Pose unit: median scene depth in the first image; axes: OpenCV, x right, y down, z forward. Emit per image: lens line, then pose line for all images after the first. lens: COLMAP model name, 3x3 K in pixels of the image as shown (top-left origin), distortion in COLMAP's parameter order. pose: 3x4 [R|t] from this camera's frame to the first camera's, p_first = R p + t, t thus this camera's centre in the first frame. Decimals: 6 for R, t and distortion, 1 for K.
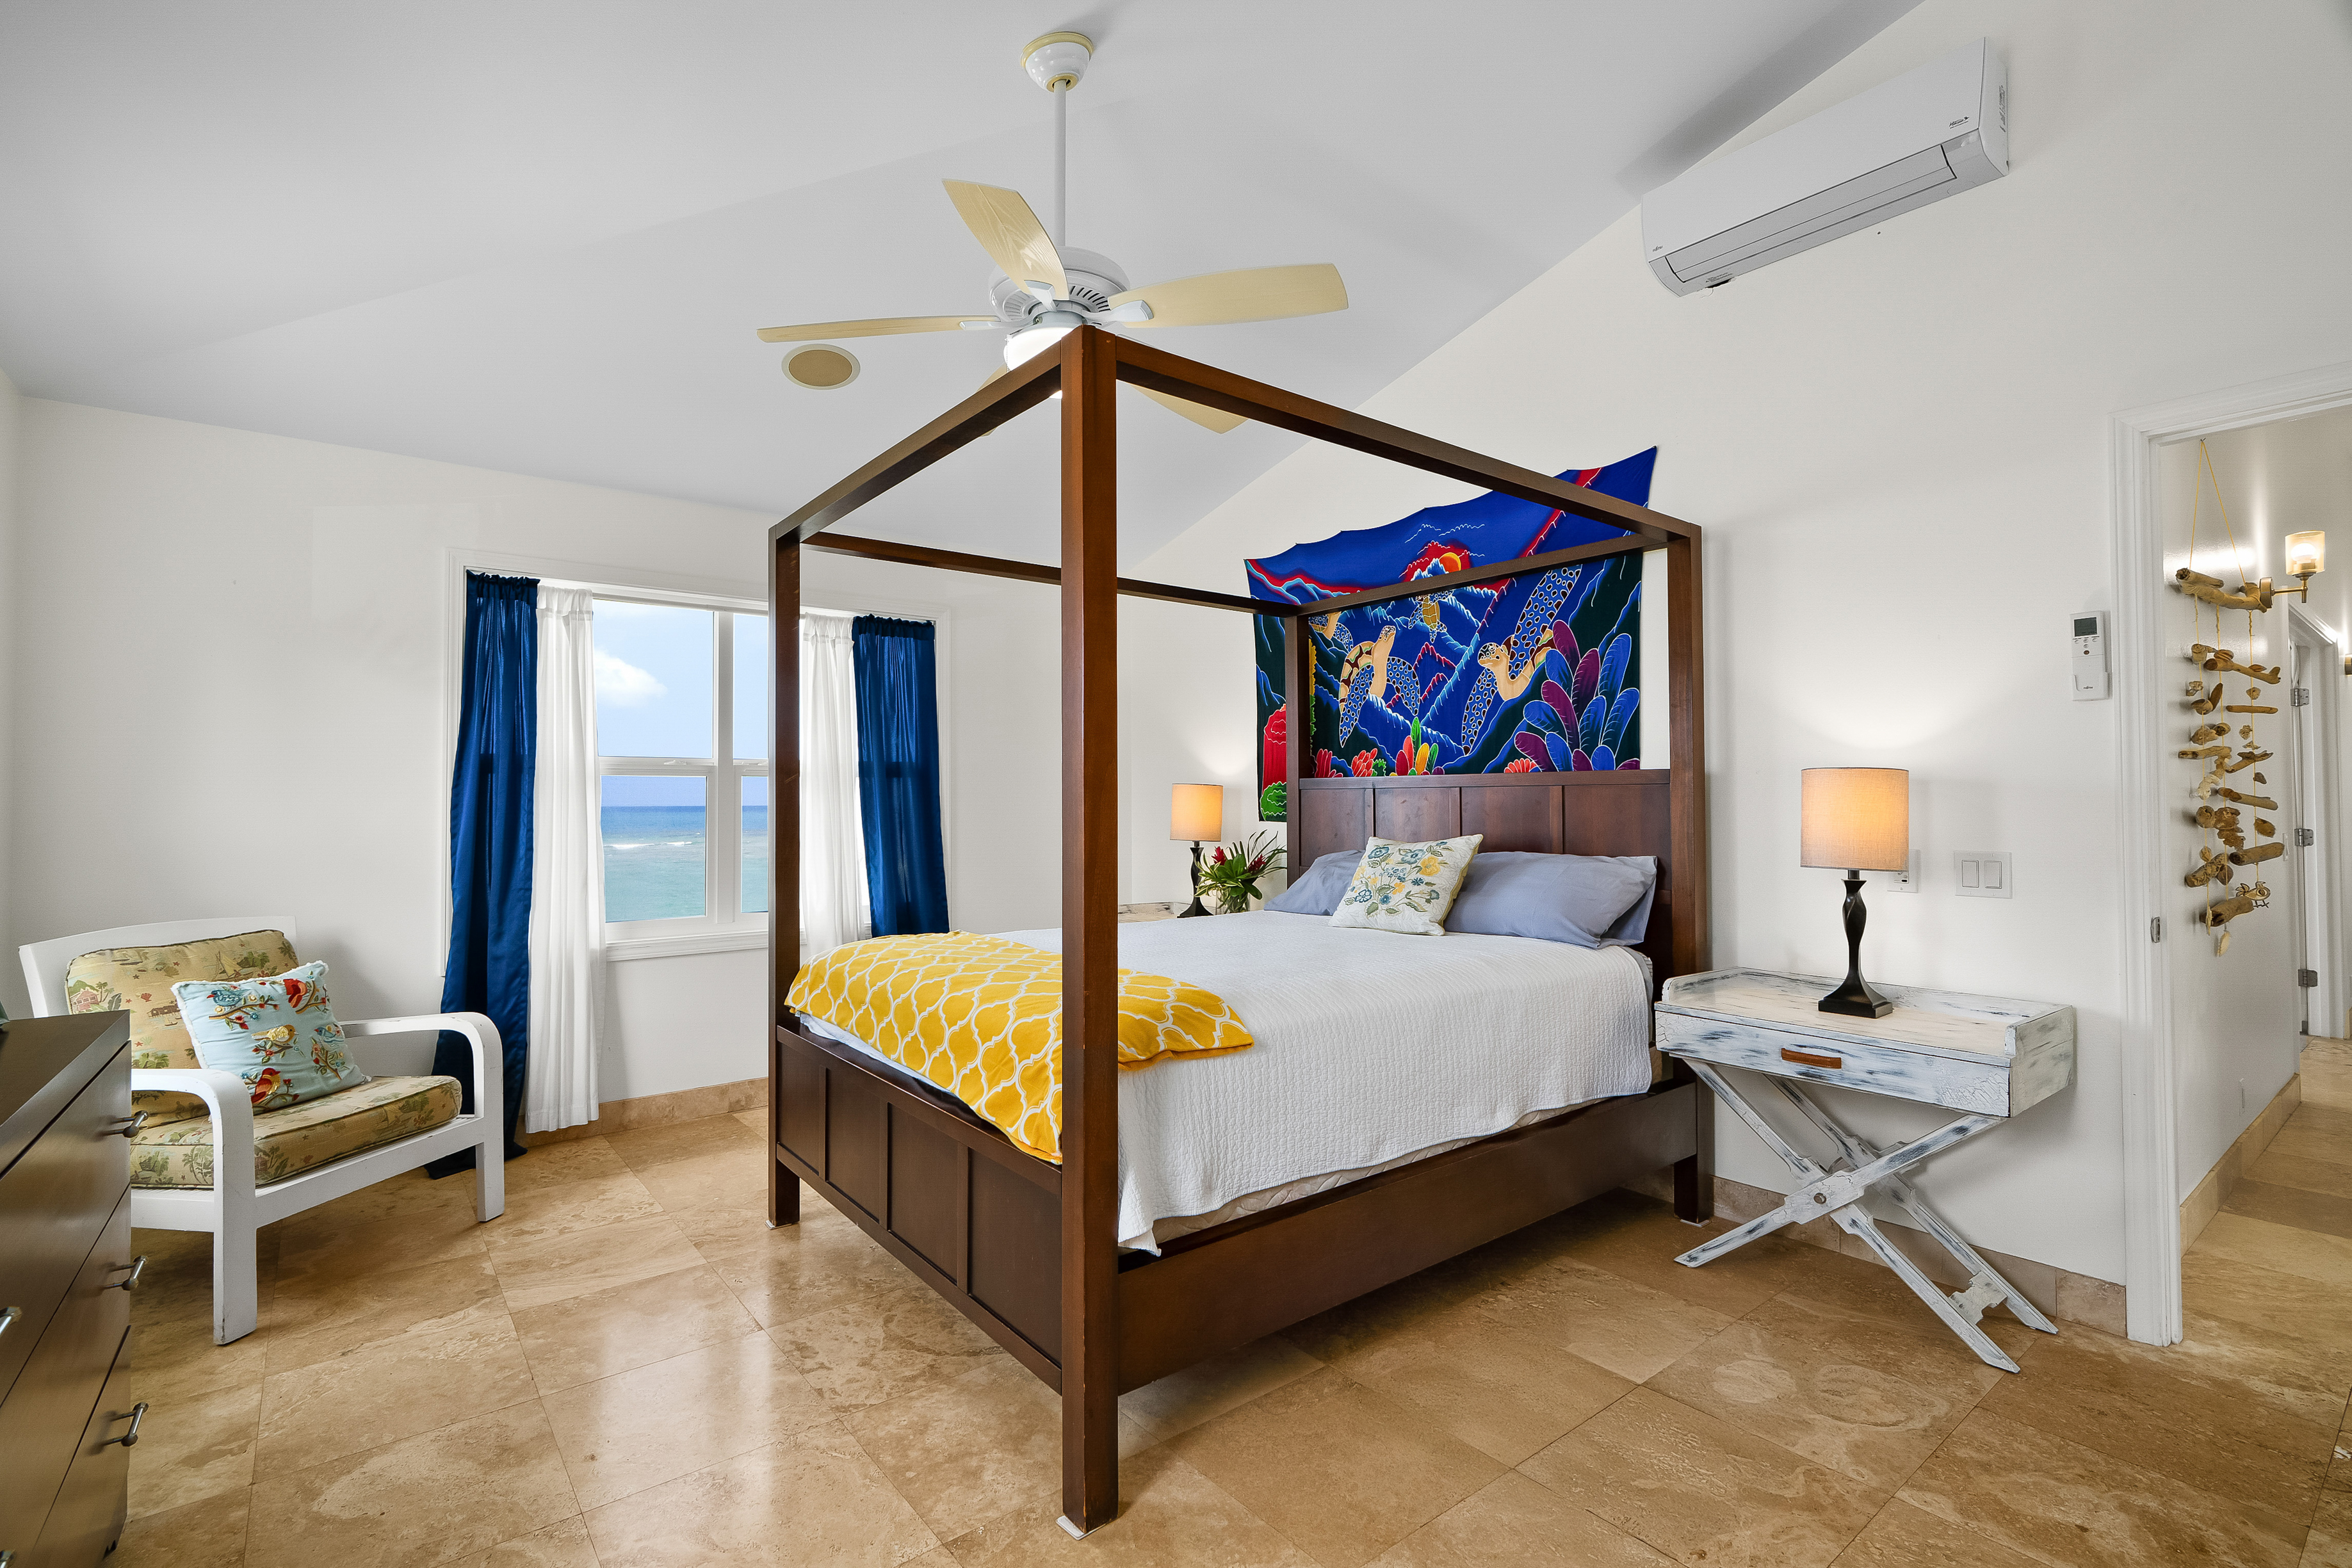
lens RADIAL K [[1052.3, 0, 1158.2], [0, 1052.3, 768.7], [0, 0, 1]] dist [-0.000404, 0.000232]
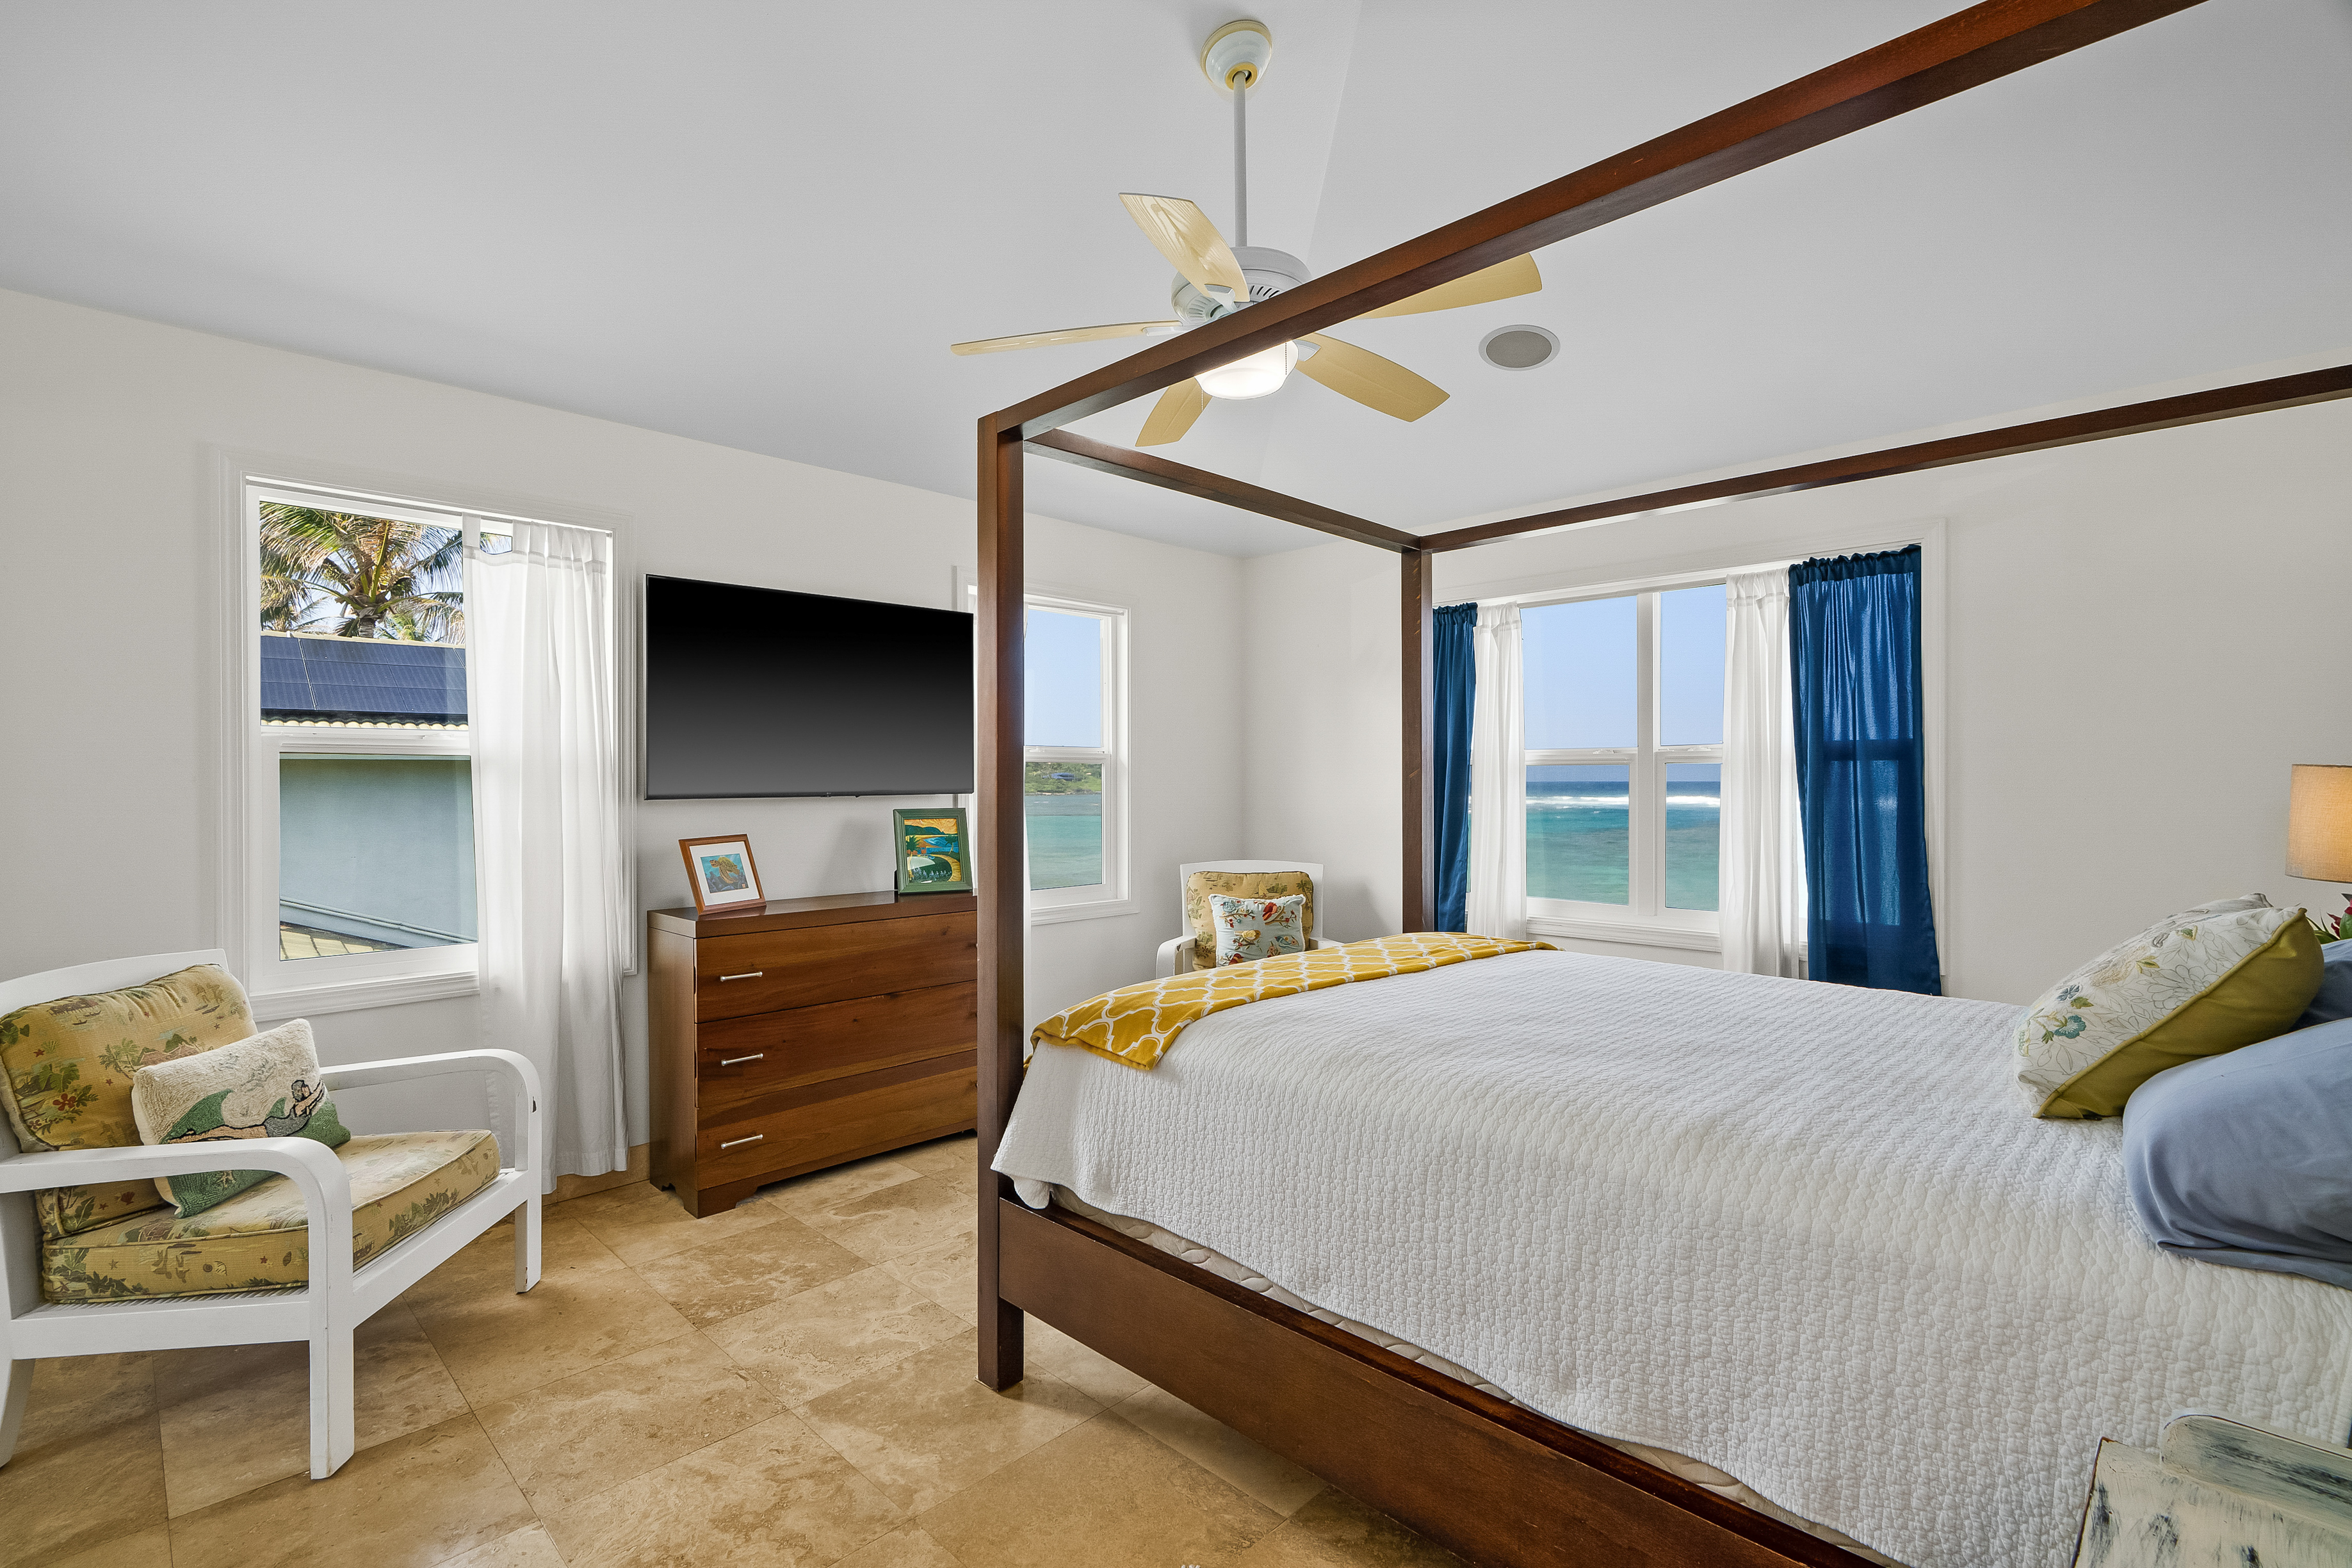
lens RADIAL K [[1074.4, 0, 1176.0], [0, 1074.4, 784.0], [0, 0, 1]] dist [-0.002292, 0.000139]
pose [[0.141679, 0.005911, -0.989895, 0.764930], [0.030680, 0.999476, 0.010359, 0.002842], [0.989437, -0.031838, 0.141423, 0.664882]]
